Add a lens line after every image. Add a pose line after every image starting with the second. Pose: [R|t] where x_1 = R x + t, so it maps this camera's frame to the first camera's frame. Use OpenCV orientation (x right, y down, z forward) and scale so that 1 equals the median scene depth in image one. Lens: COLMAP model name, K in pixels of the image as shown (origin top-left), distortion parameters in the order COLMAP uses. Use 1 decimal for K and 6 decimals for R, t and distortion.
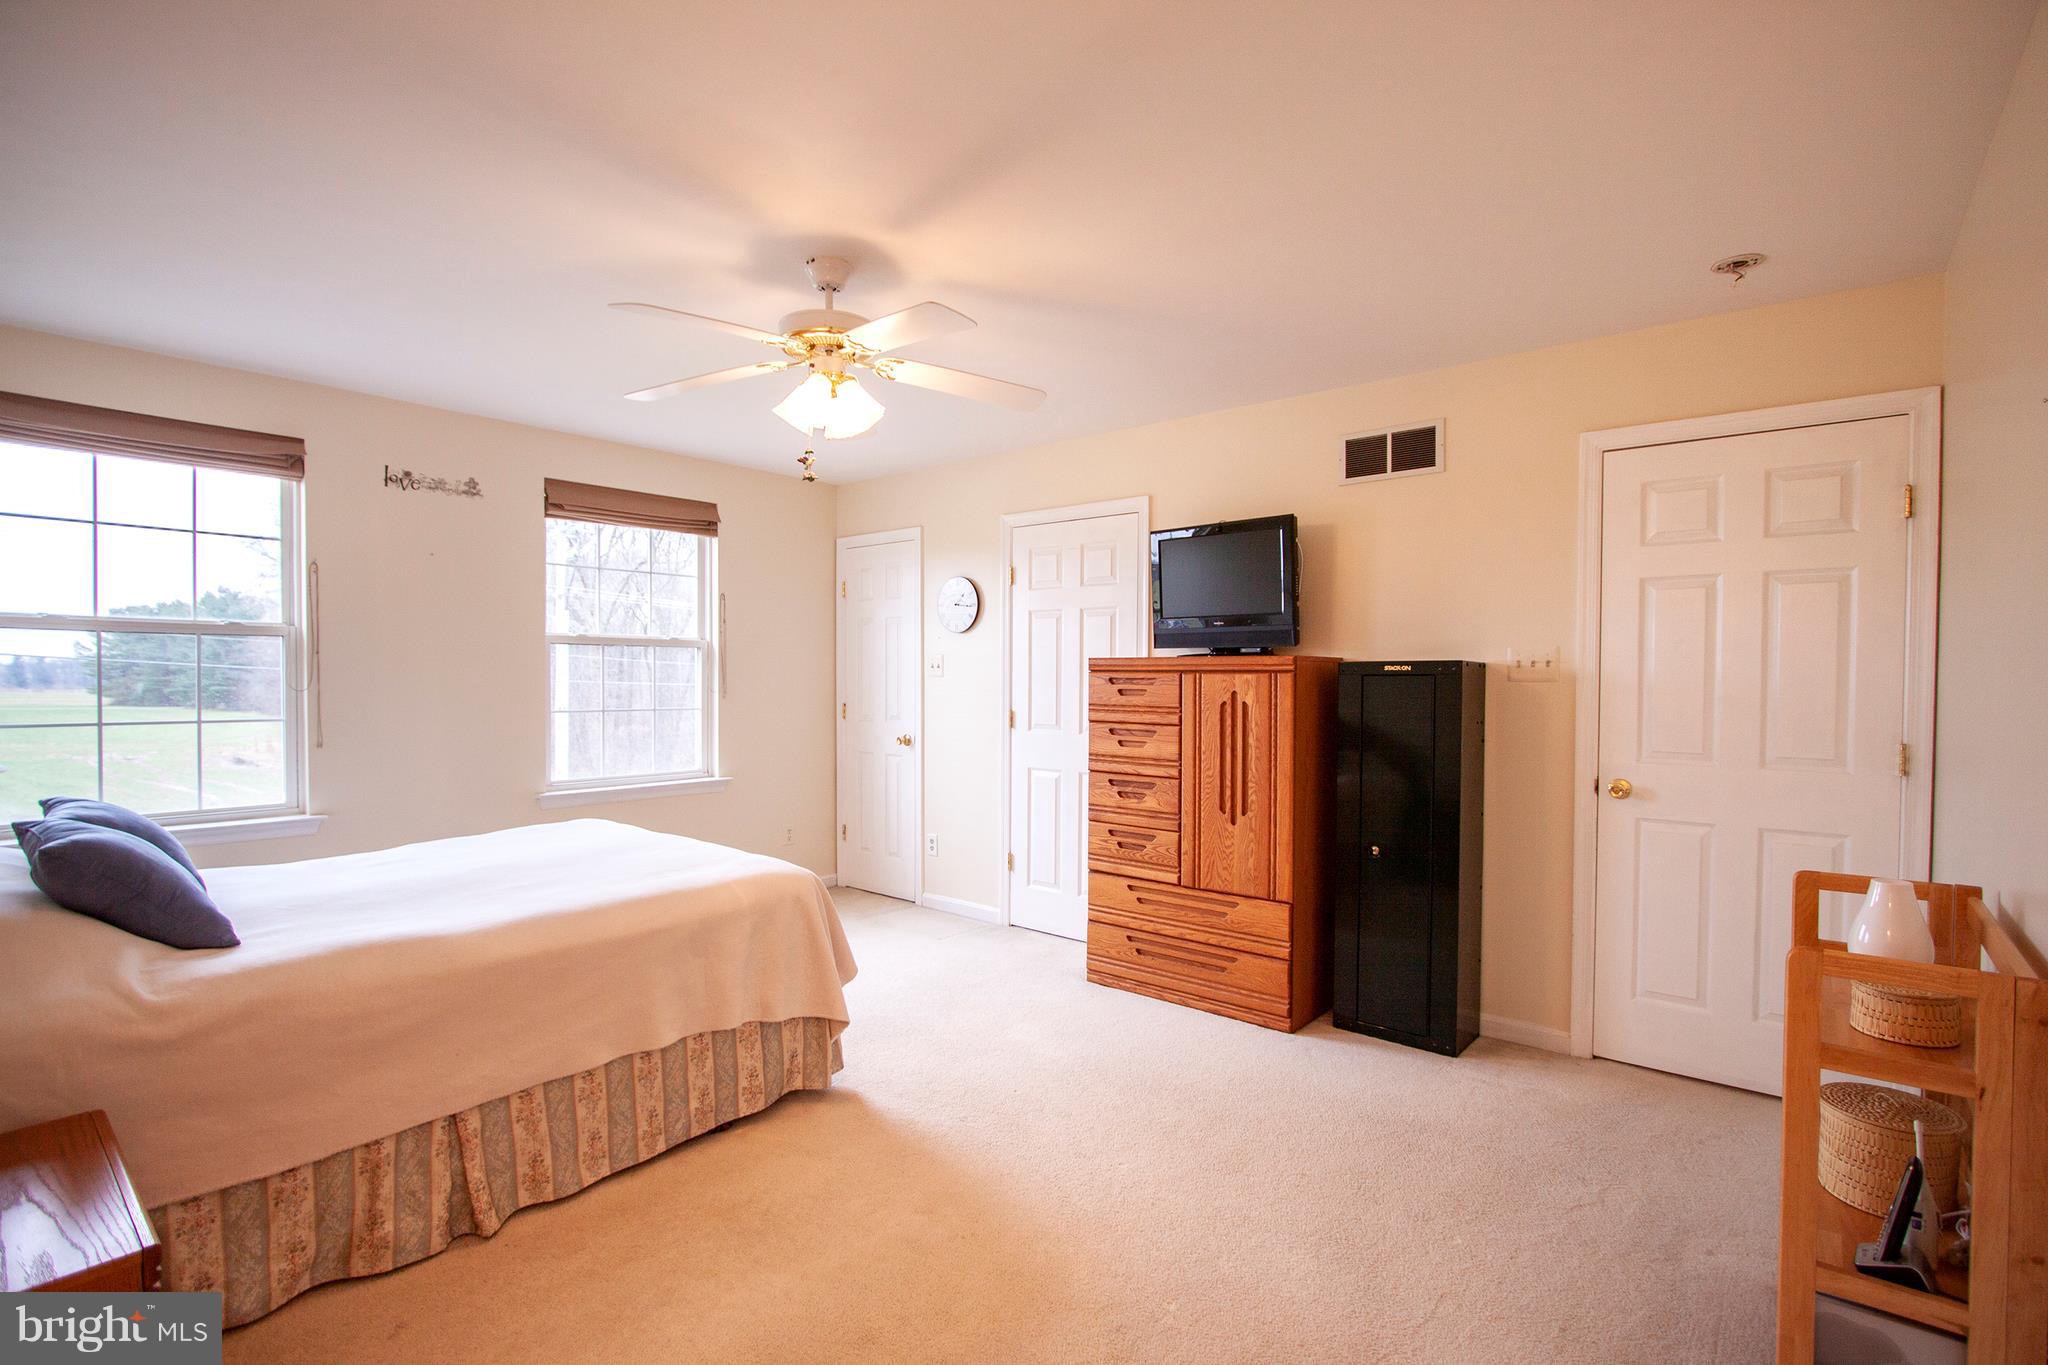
lens RADIAL K [[946.0, 0, 1033.1], [0, 946.0, 698.8], [0, 0, 1]] dist [-0.013698, 0.000504]
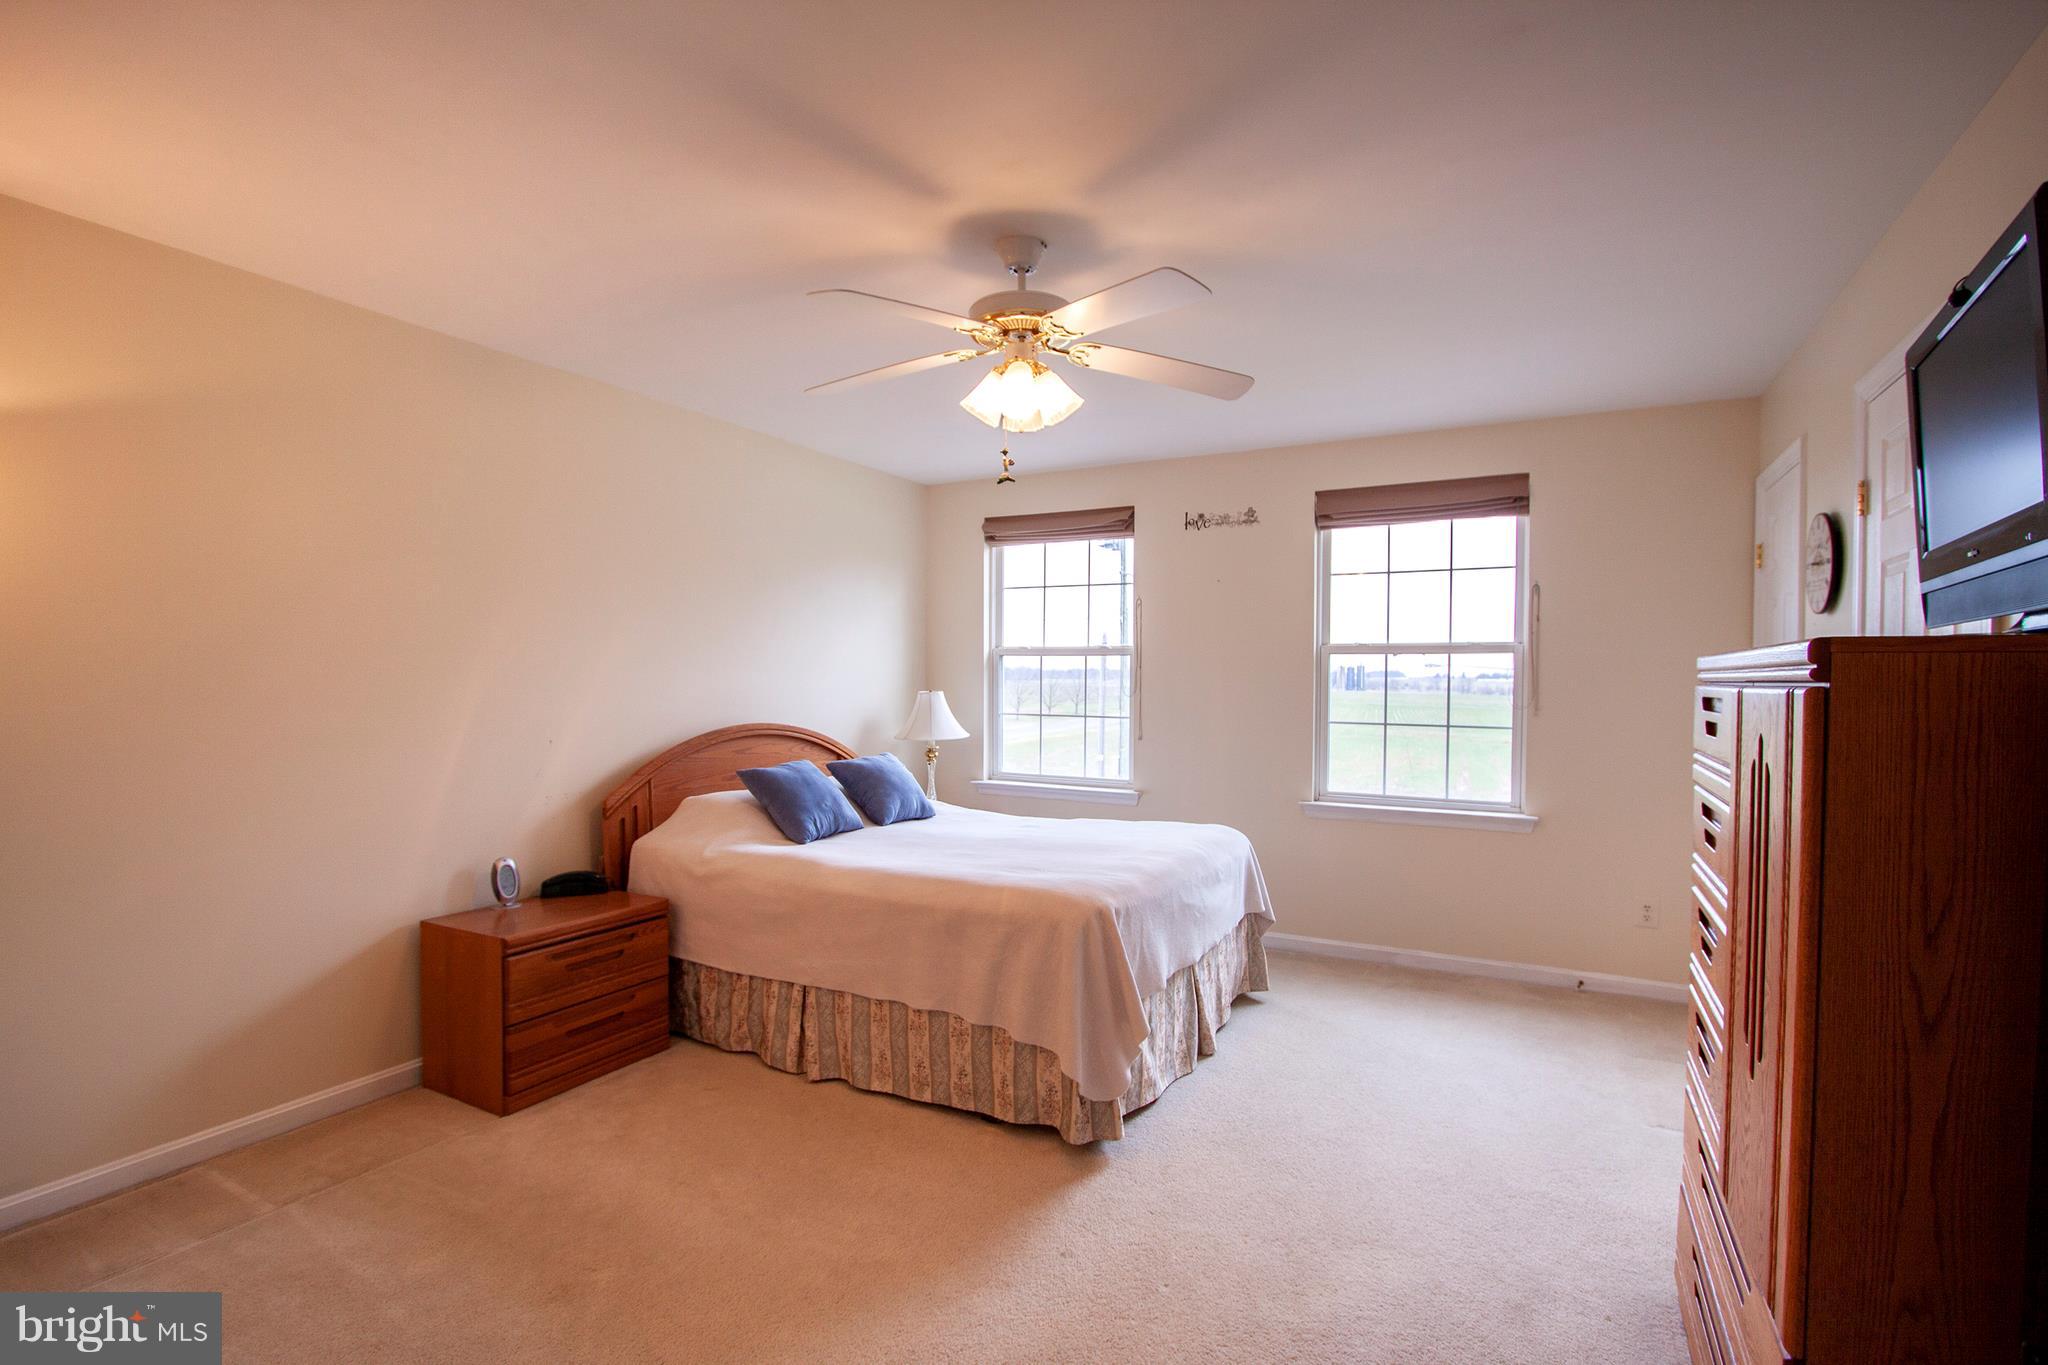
lens RADIAL K [[937.5, 0, 1024.0], [0, 937.5, 682.5], [0, 0, 1]] dist [-0.054558, 0.000162]
pose [[0.192215, -0.002686, -0.981349, 0.493998], [-0.030978, 0.999481, -0.008804, -0.011241], [0.980864, 0.032093, 0.192032, 0.605198]]
